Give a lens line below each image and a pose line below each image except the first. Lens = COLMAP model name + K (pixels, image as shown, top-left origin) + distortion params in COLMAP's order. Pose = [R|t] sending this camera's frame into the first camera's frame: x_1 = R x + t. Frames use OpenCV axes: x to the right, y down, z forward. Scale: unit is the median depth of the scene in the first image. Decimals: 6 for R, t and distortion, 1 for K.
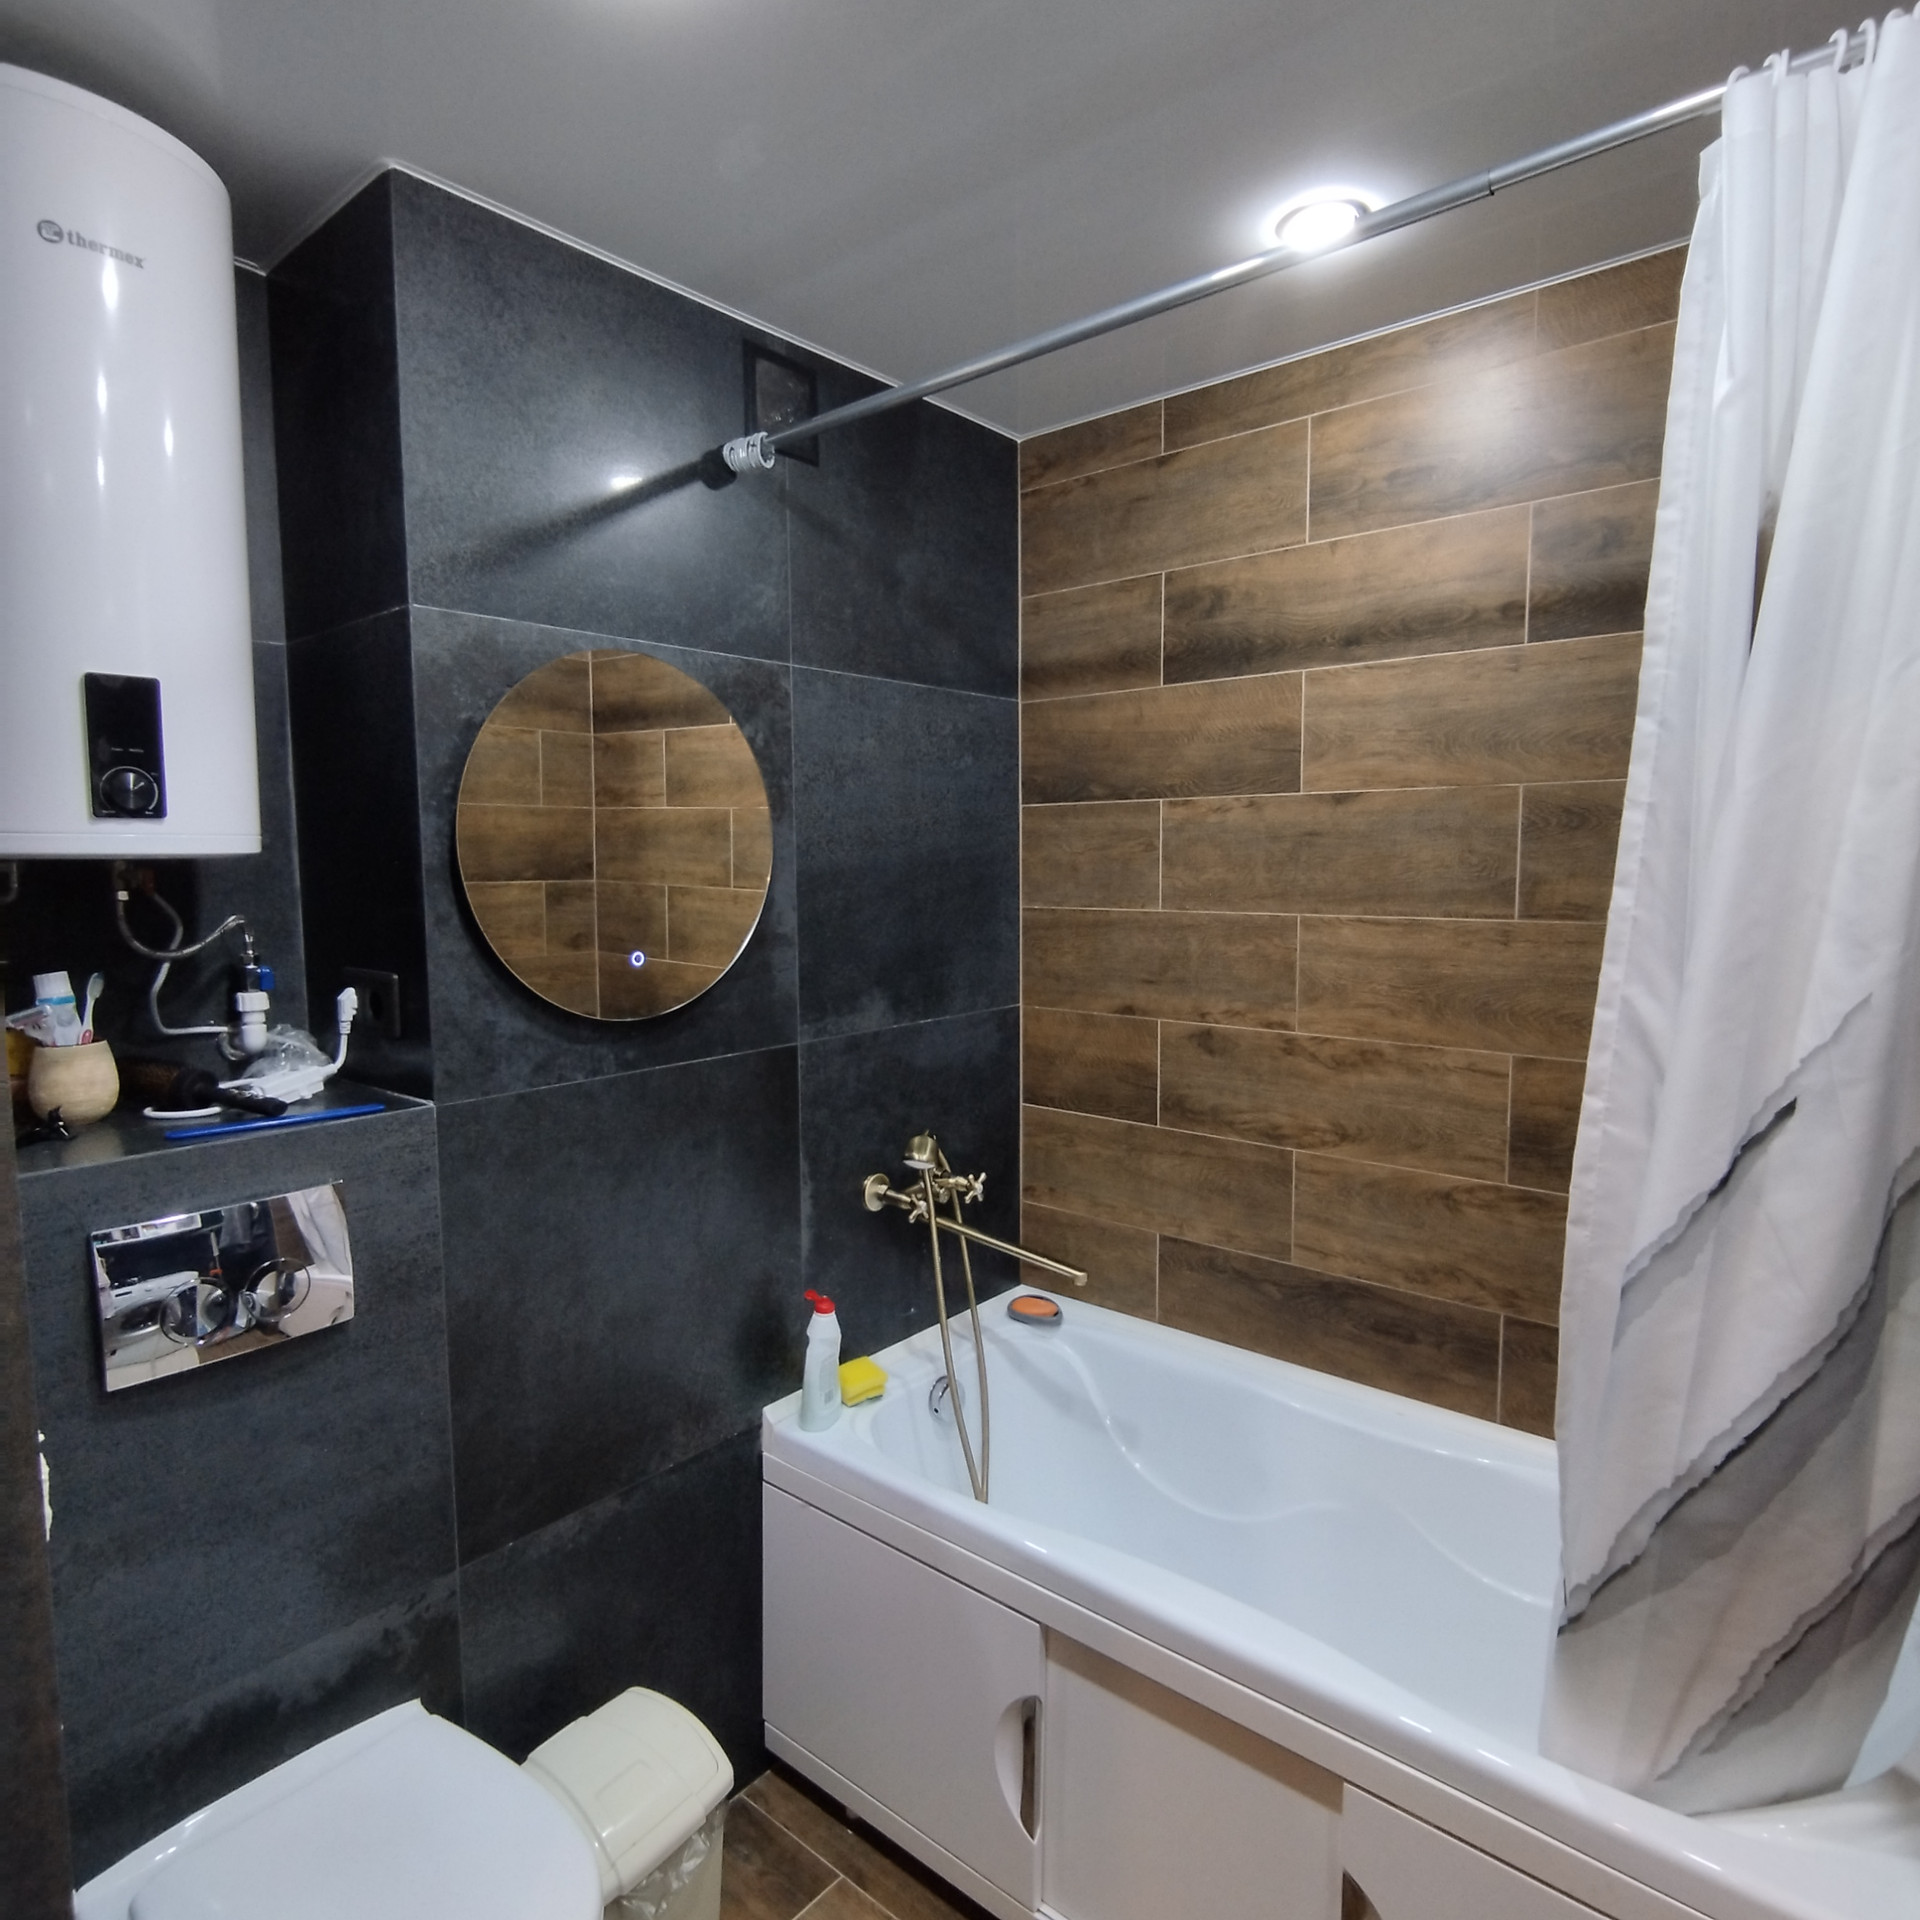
lens RADIAL K [[1161.1, 0, 960.0], [0, 1161.1, 960.0], [0, 0, 1]] dist [-0.003270, -0.002347]
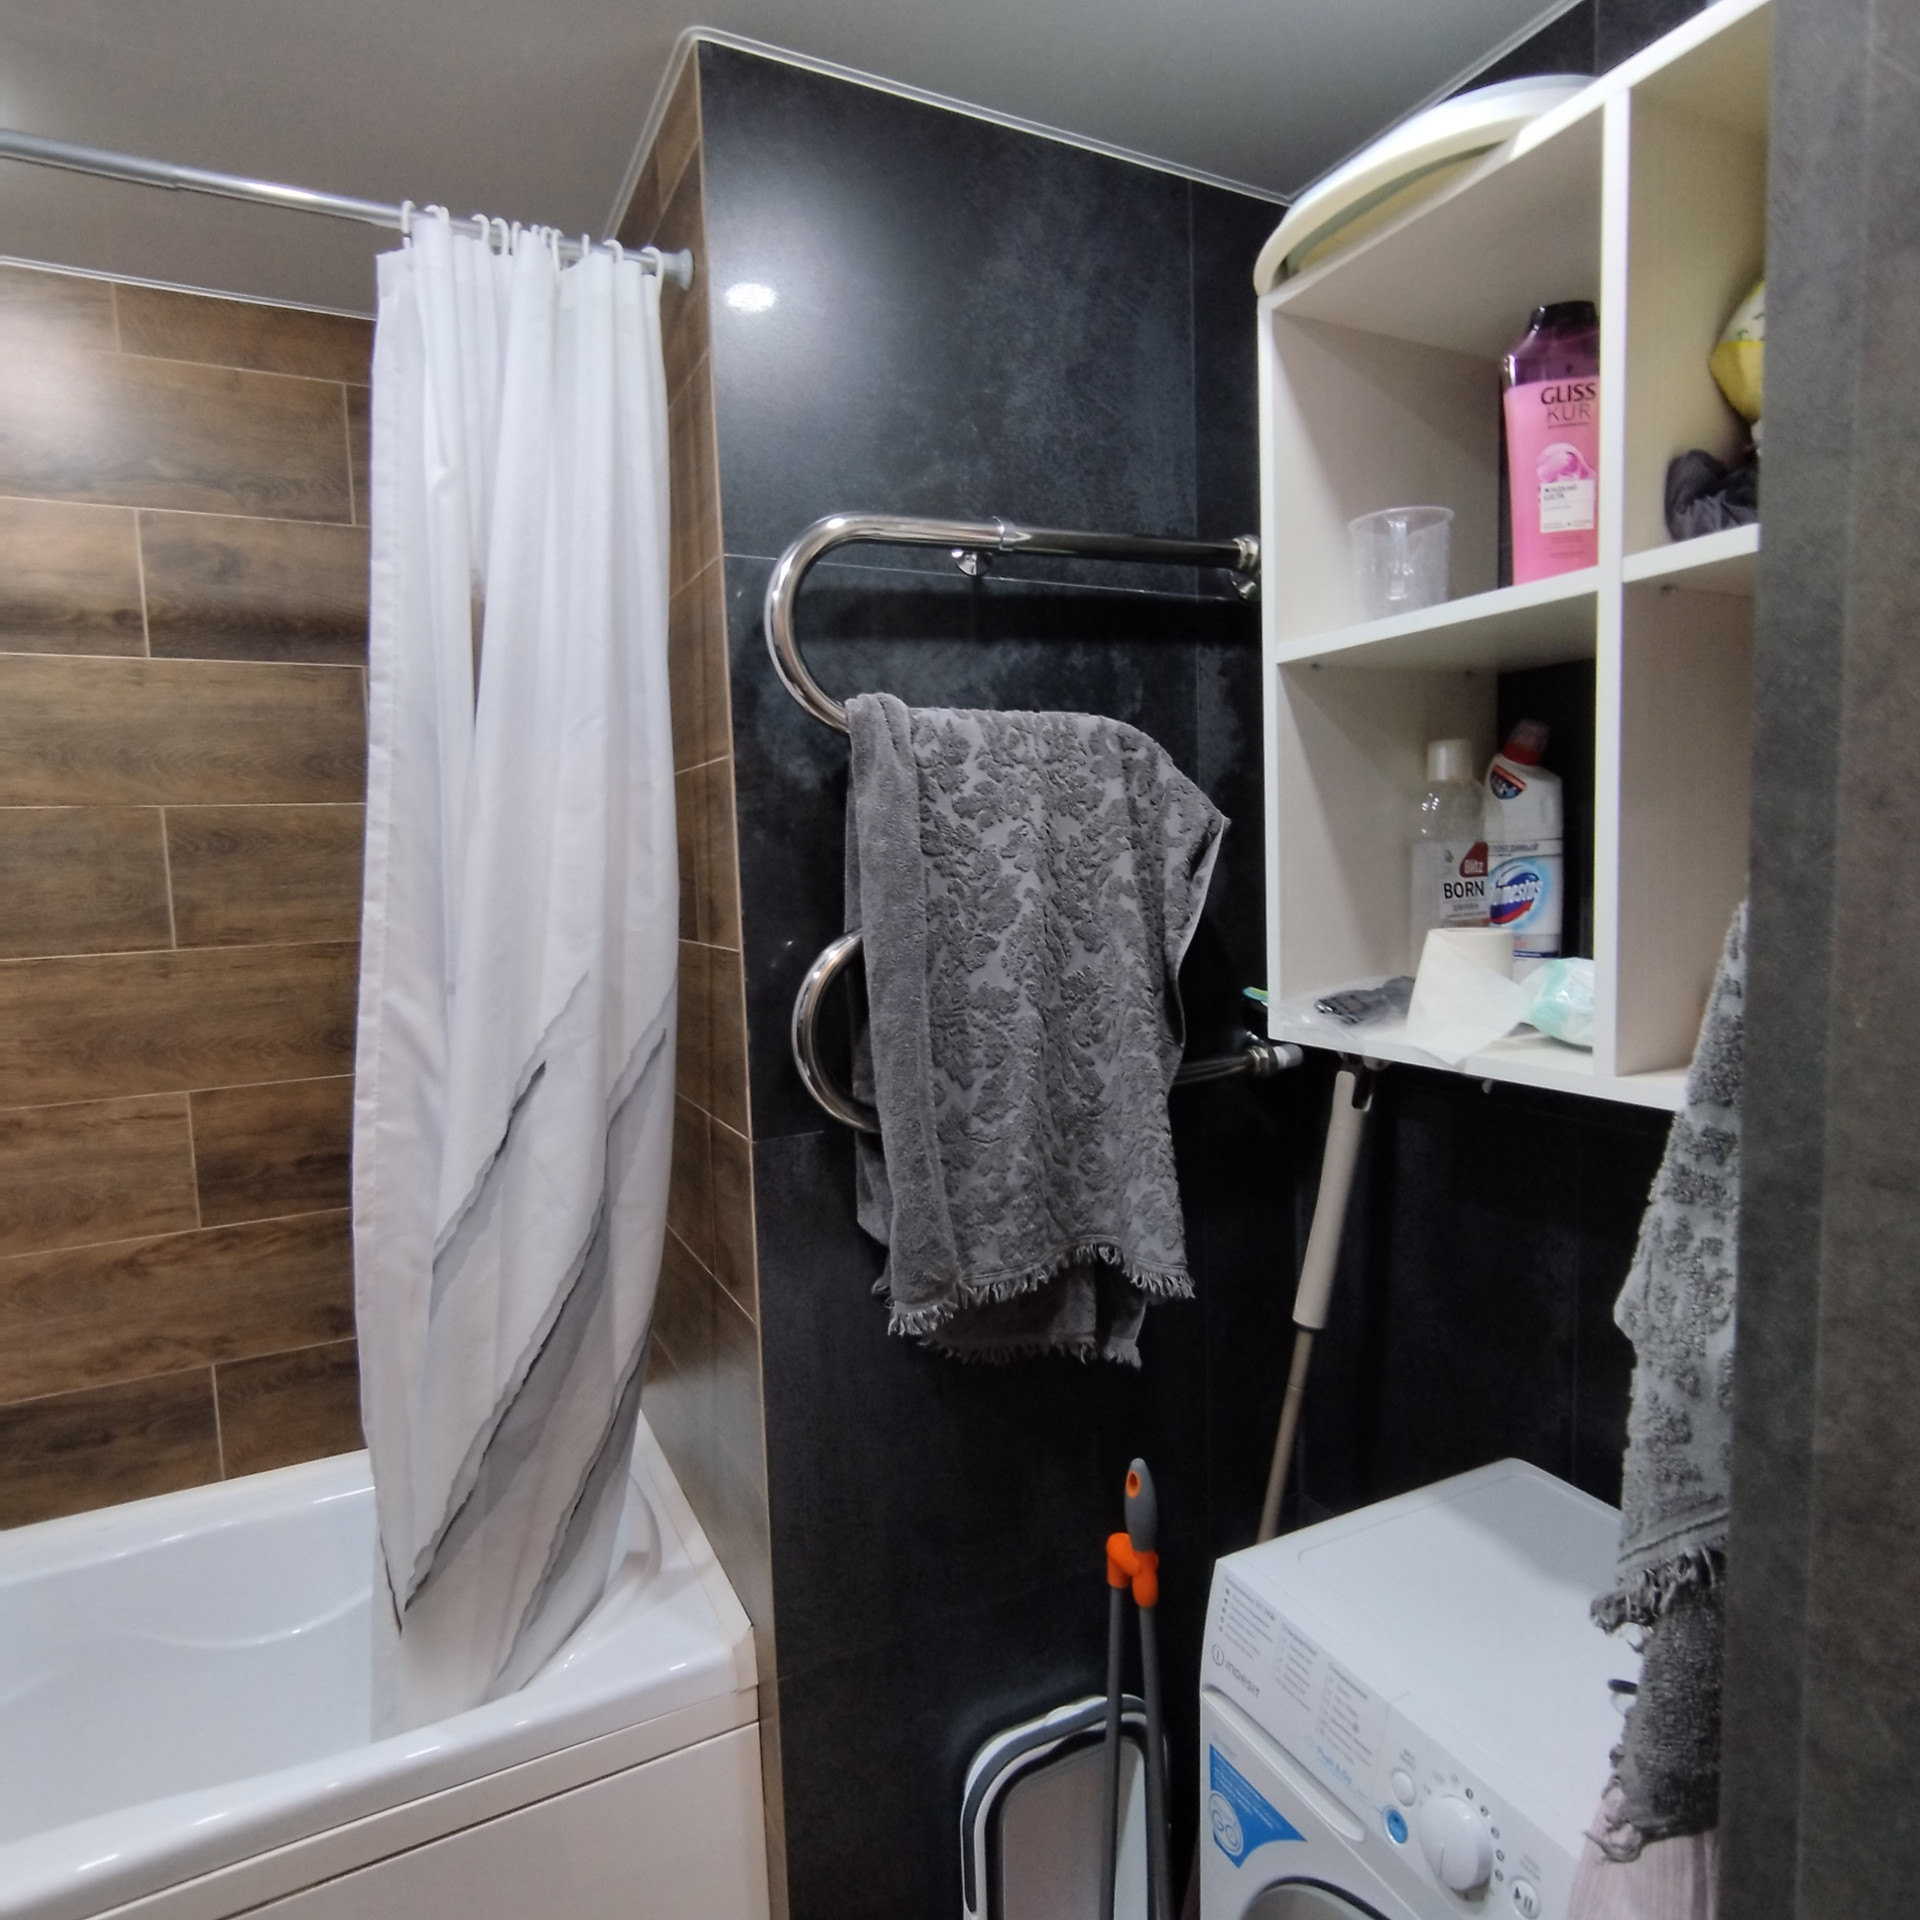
lens RADIAL K [[1150.4, 0, 960.0], [0, 1150.4, 960.0], [0, 0, 1]] dist [-0.015753, -0.000881]
pose [[0.380809, -0.088420, 0.920416, -0.215574], [0.112587, 0.992445, 0.048758, 0.000995], [-0.917774, 0.085059, 0.387887, 0.088204]]
